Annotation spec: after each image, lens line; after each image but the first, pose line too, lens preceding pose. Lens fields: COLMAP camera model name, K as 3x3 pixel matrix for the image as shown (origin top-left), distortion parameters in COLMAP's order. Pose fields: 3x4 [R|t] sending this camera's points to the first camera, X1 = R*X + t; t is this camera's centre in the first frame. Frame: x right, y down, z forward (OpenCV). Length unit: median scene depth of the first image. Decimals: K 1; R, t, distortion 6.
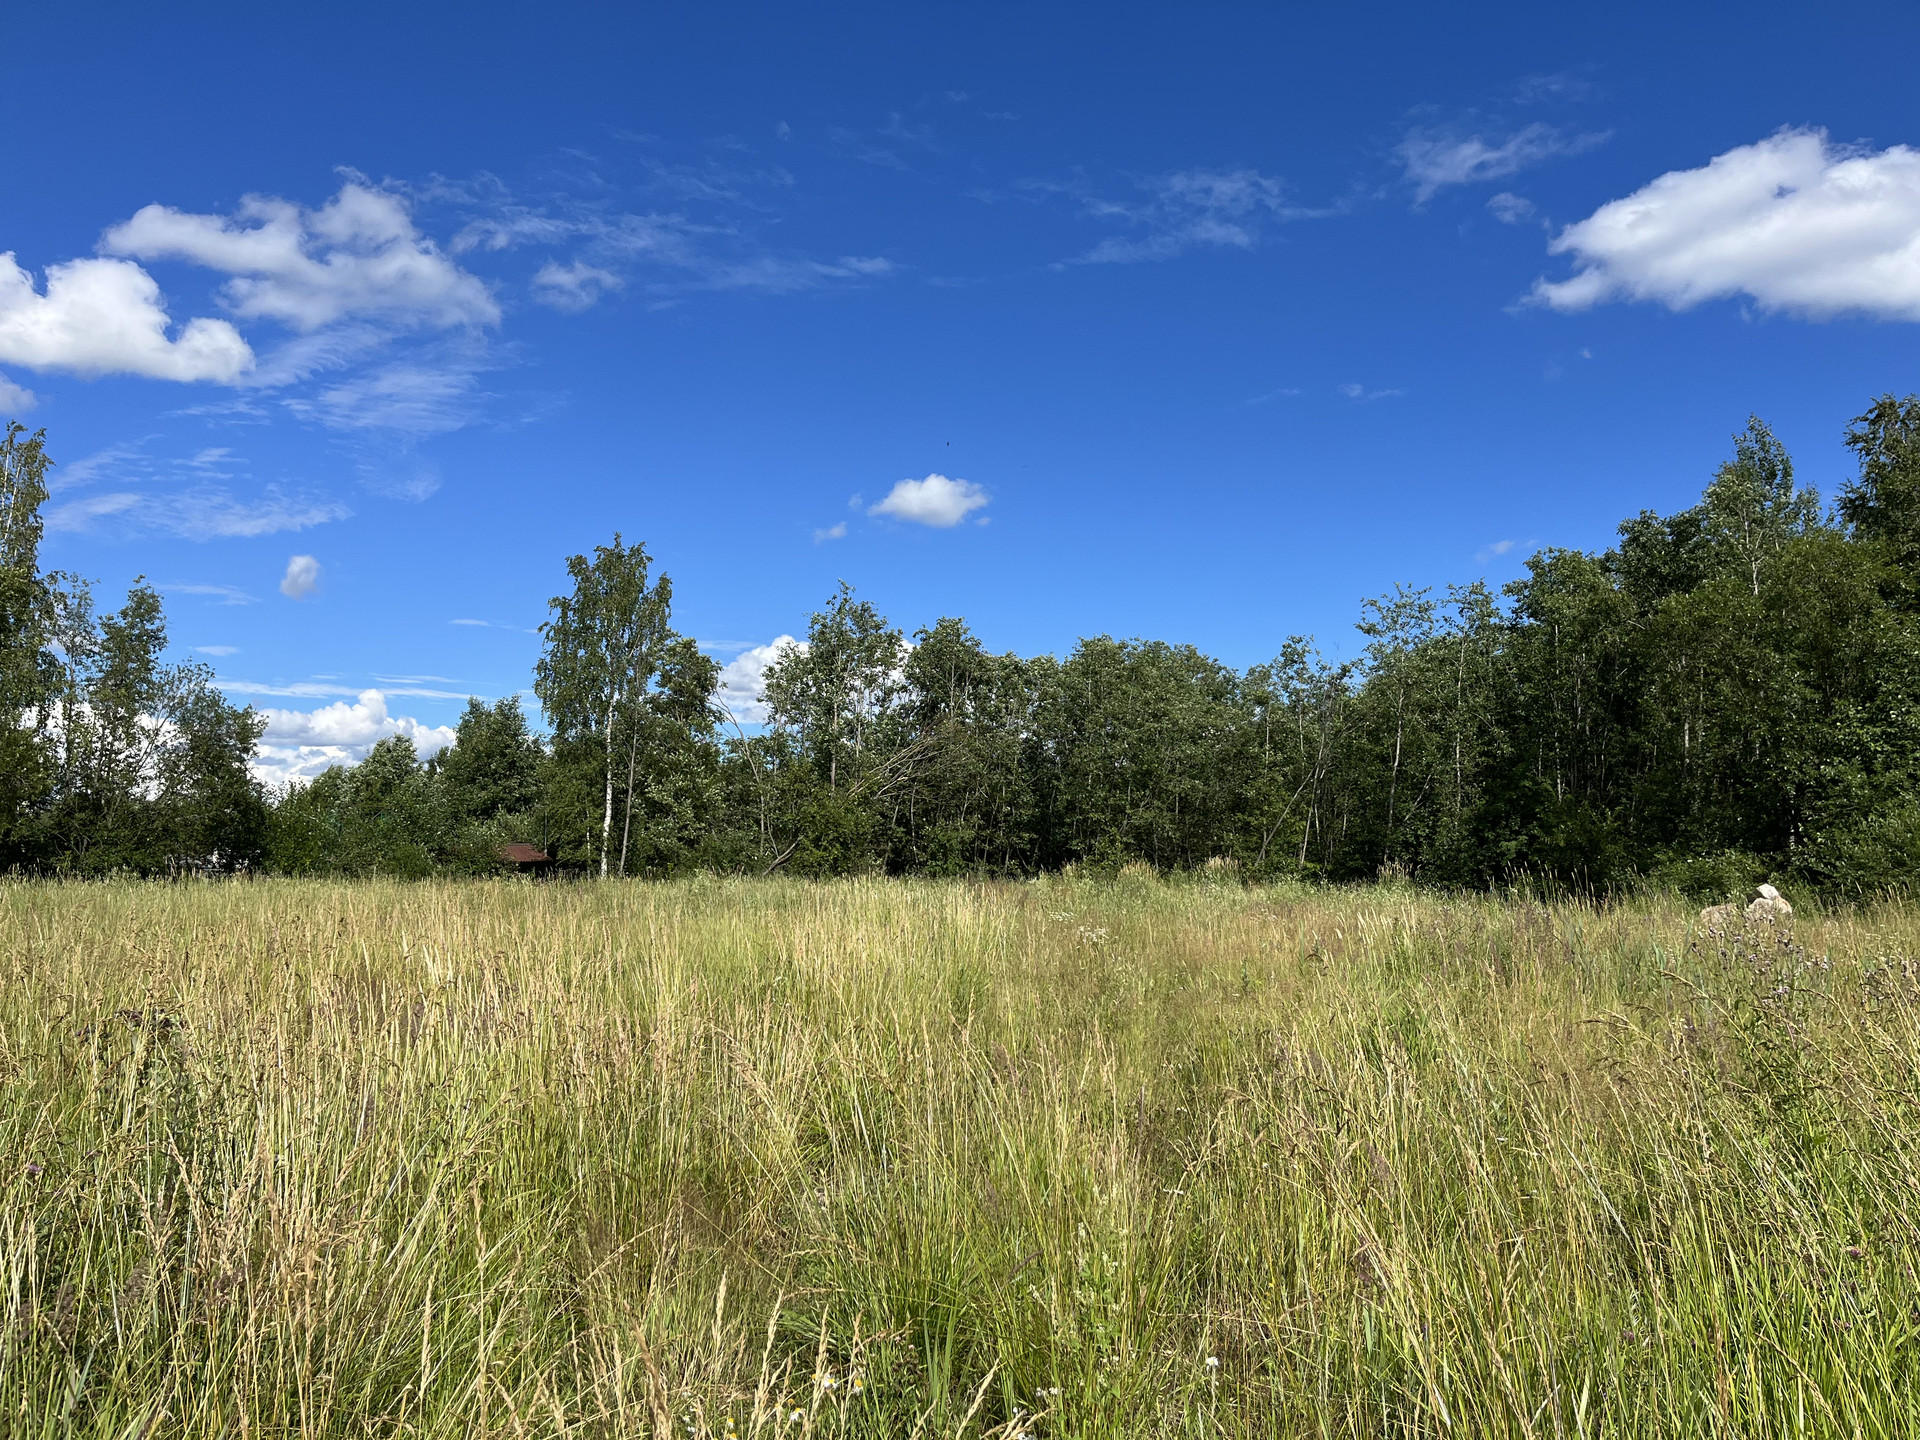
lens RADIAL K [[1484.9, 0, 962.0], [0, 1484.9, 741.7], [0, 0, 1]] dist [0.043305, -0.046944]
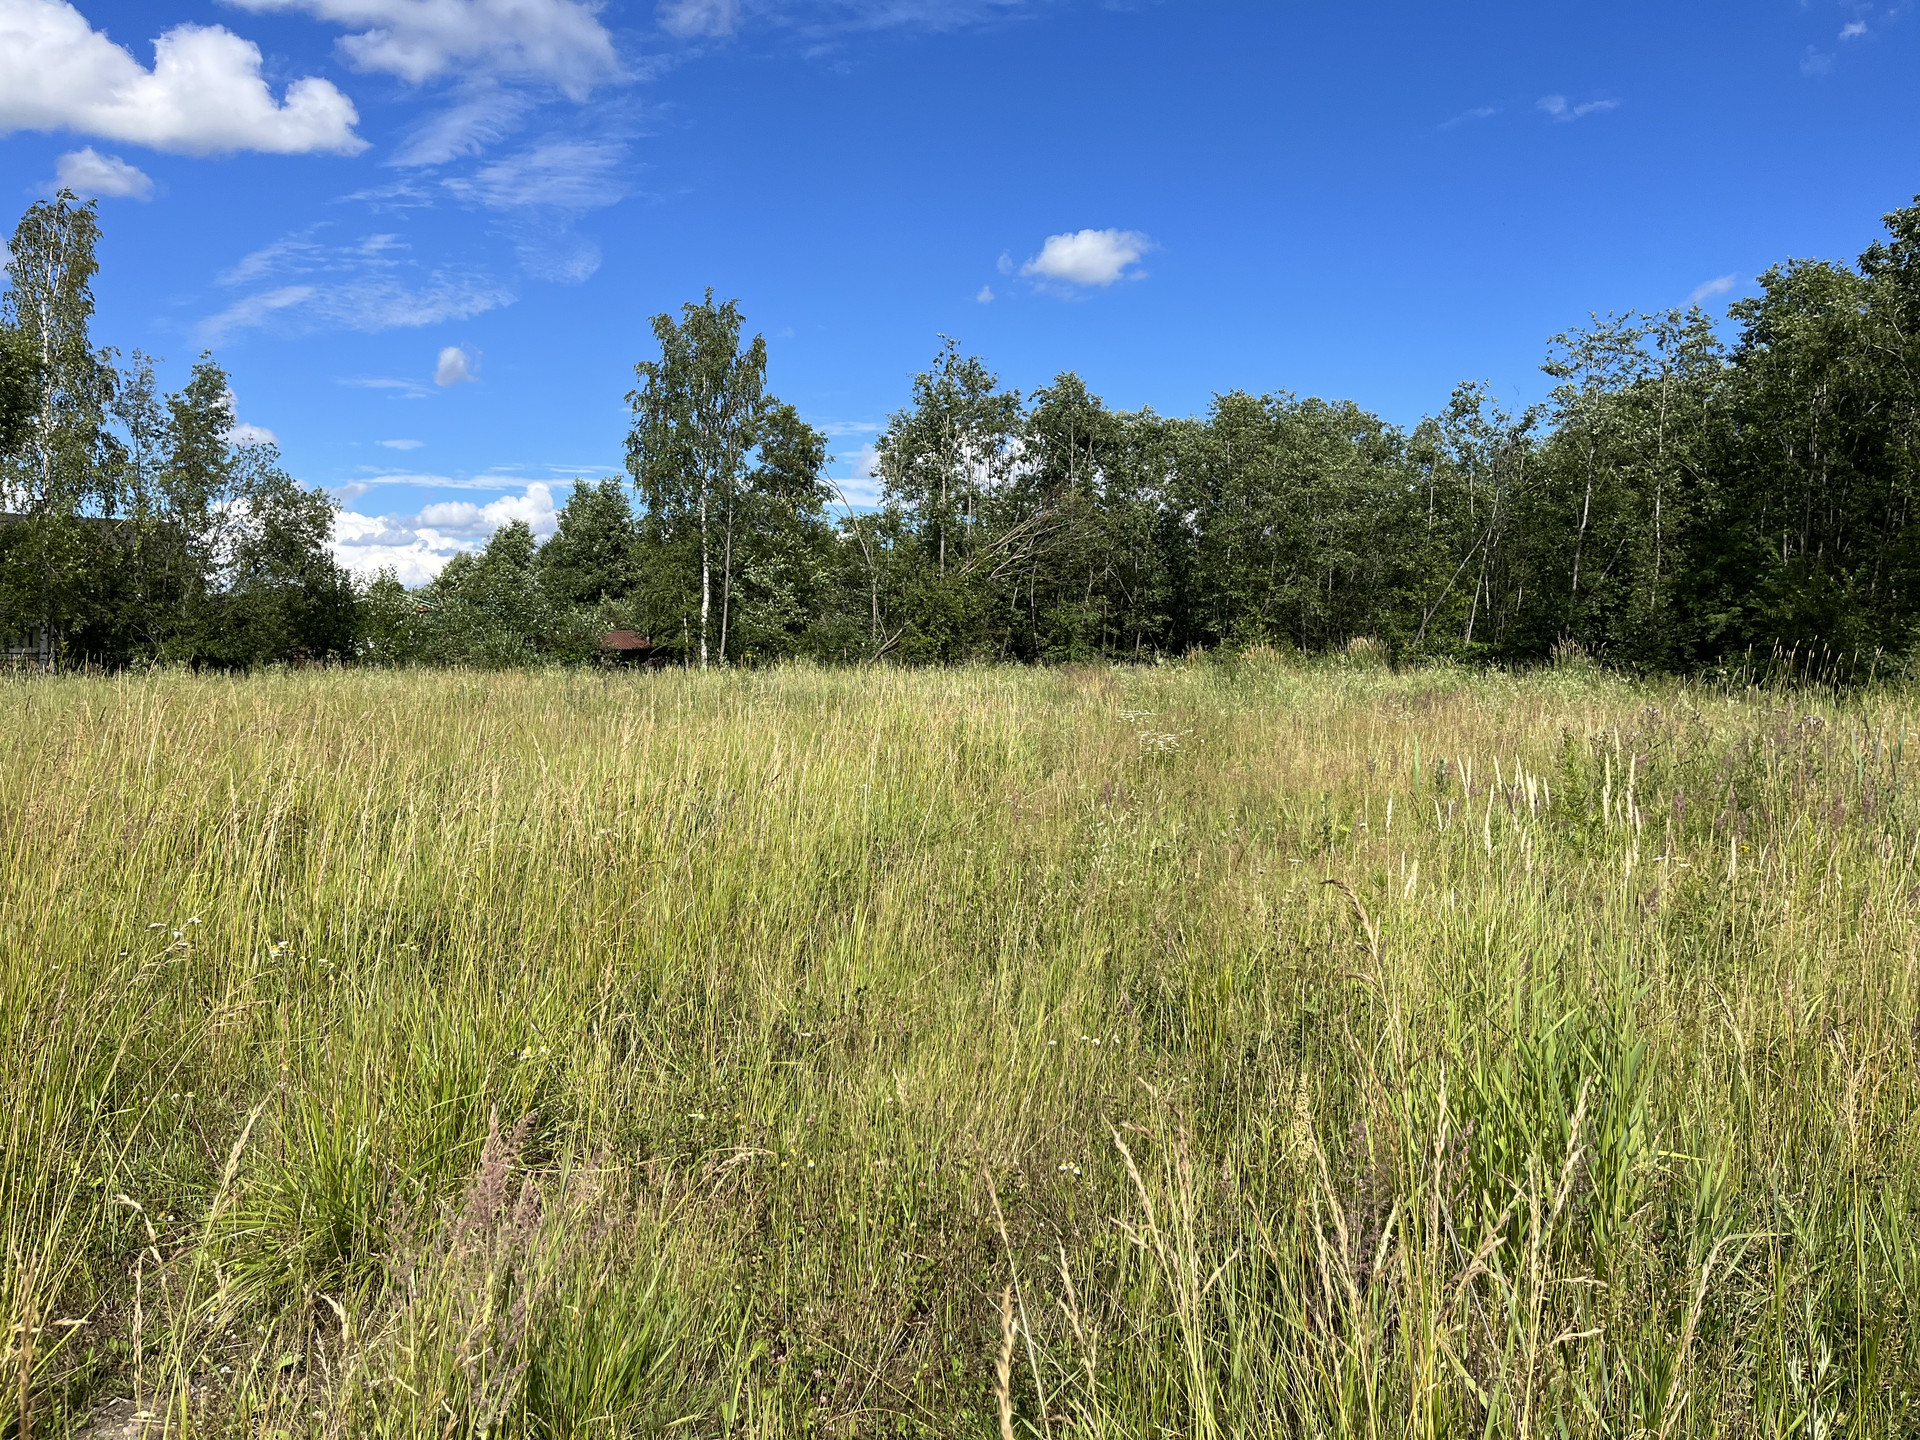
lens RADIAL K [[1484.9, 0, 966.3], [0, 1484.9, 716.4], [0, 0, 1]] dist [0.043305, -0.046944]
pose [[0.993358, -0.003856, -0.114997, 0.034411], [0.018388, 0.991914, 0.125573, 0.007941], [0.113583, -0.126853, 0.985397, 0.089971]]
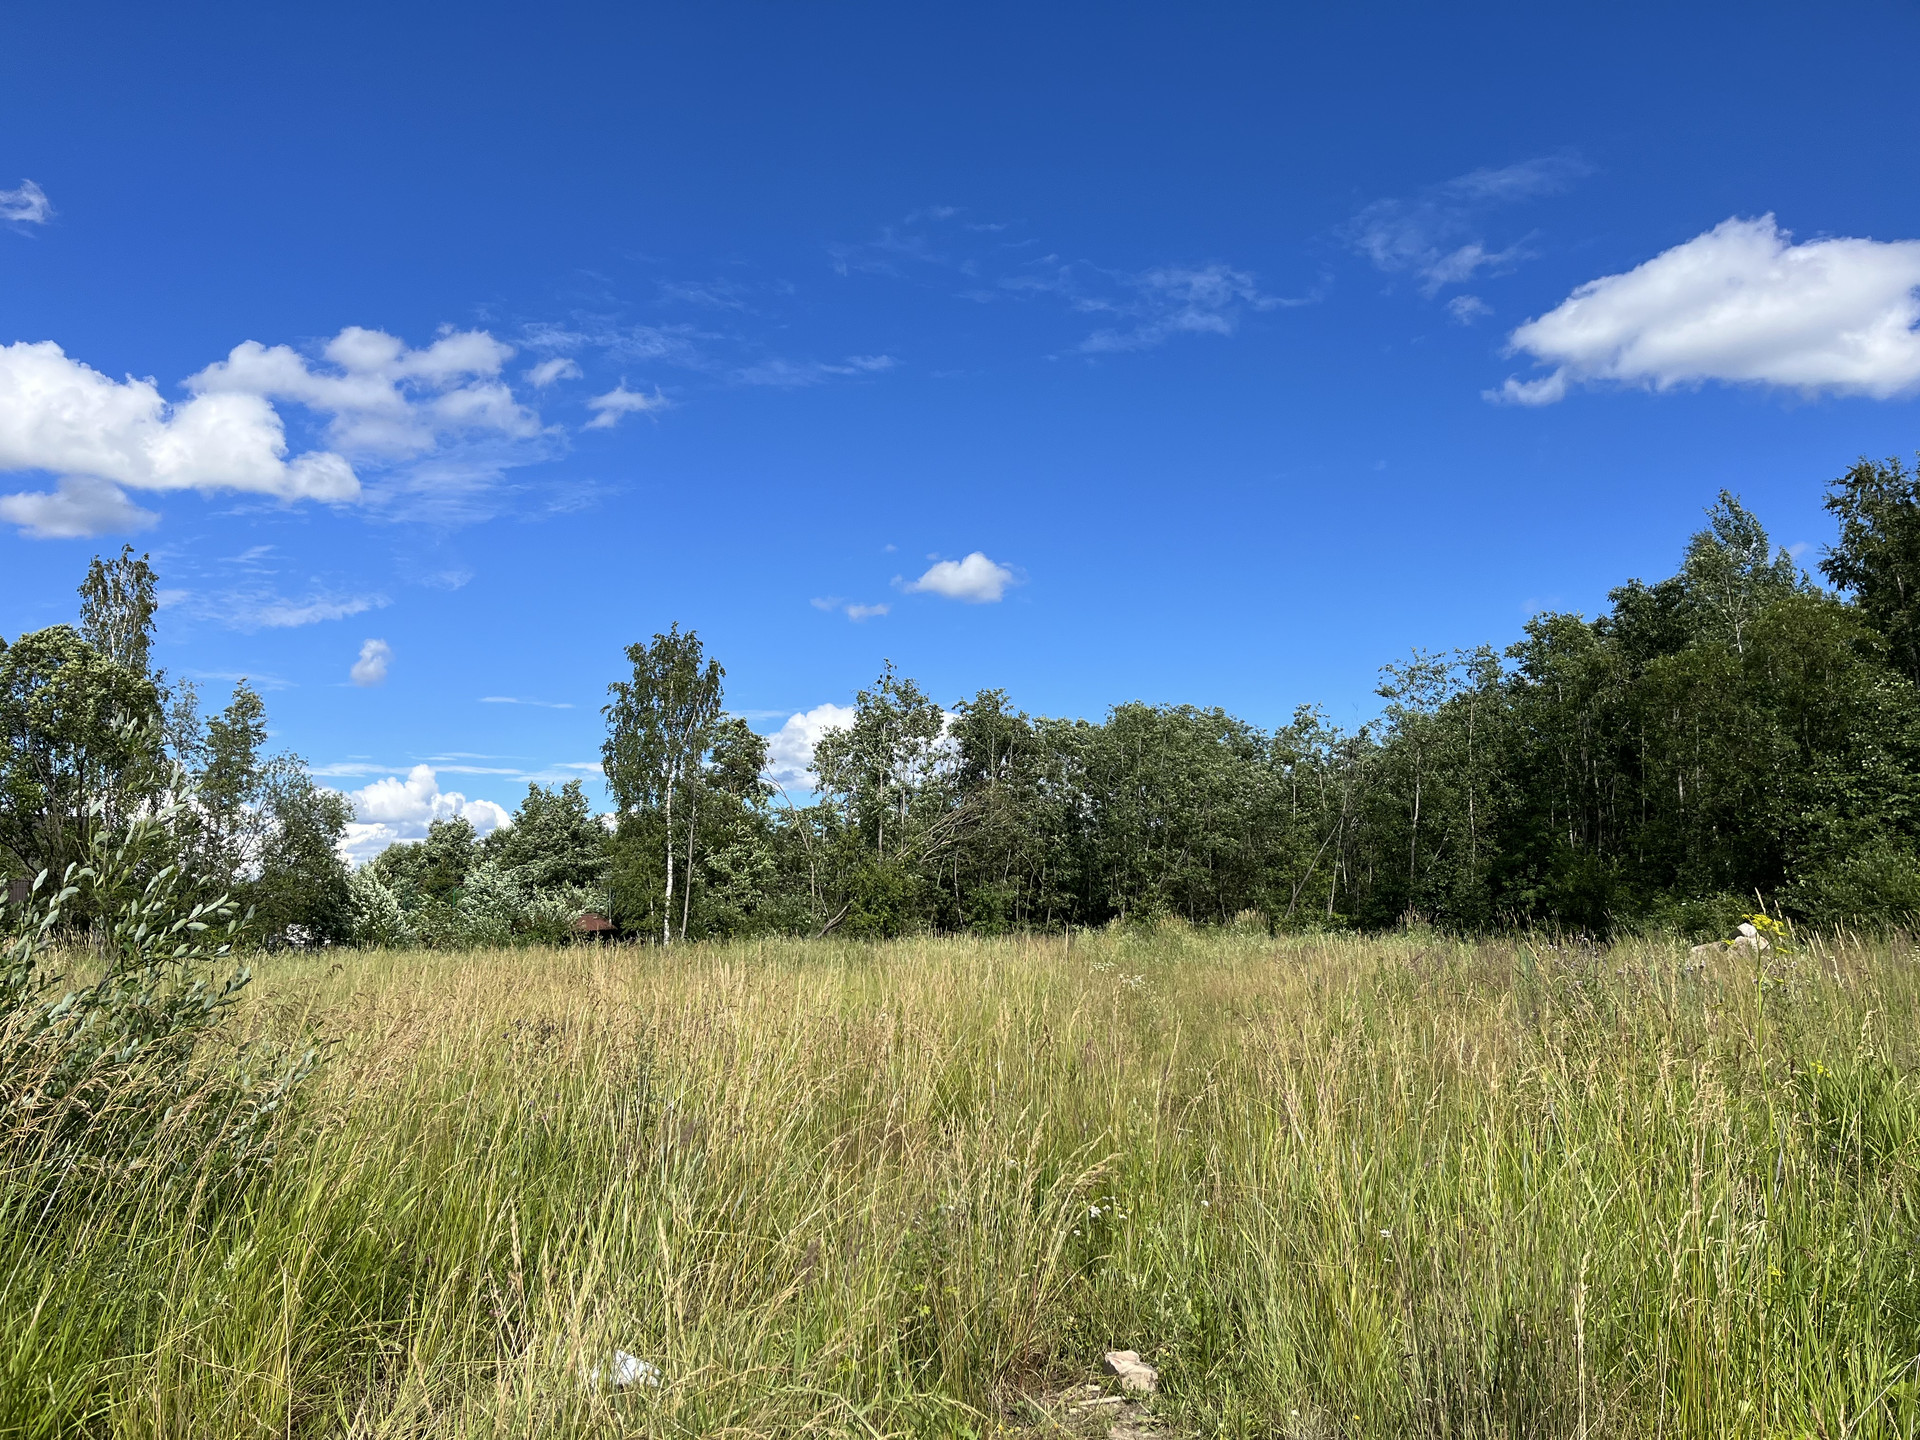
lens RADIAL K [[1484.9, 0, 955.2], [0, 1484.9, 716.7], [0, 0, 1]] dist [0.043305, -0.046944]
pose [[0.999306, -0.028348, -0.024161, -0.006468], [0.026938, 0.998021, -0.056823, -0.004621], [0.025724, 0.056133, 0.998092, -0.059441]]
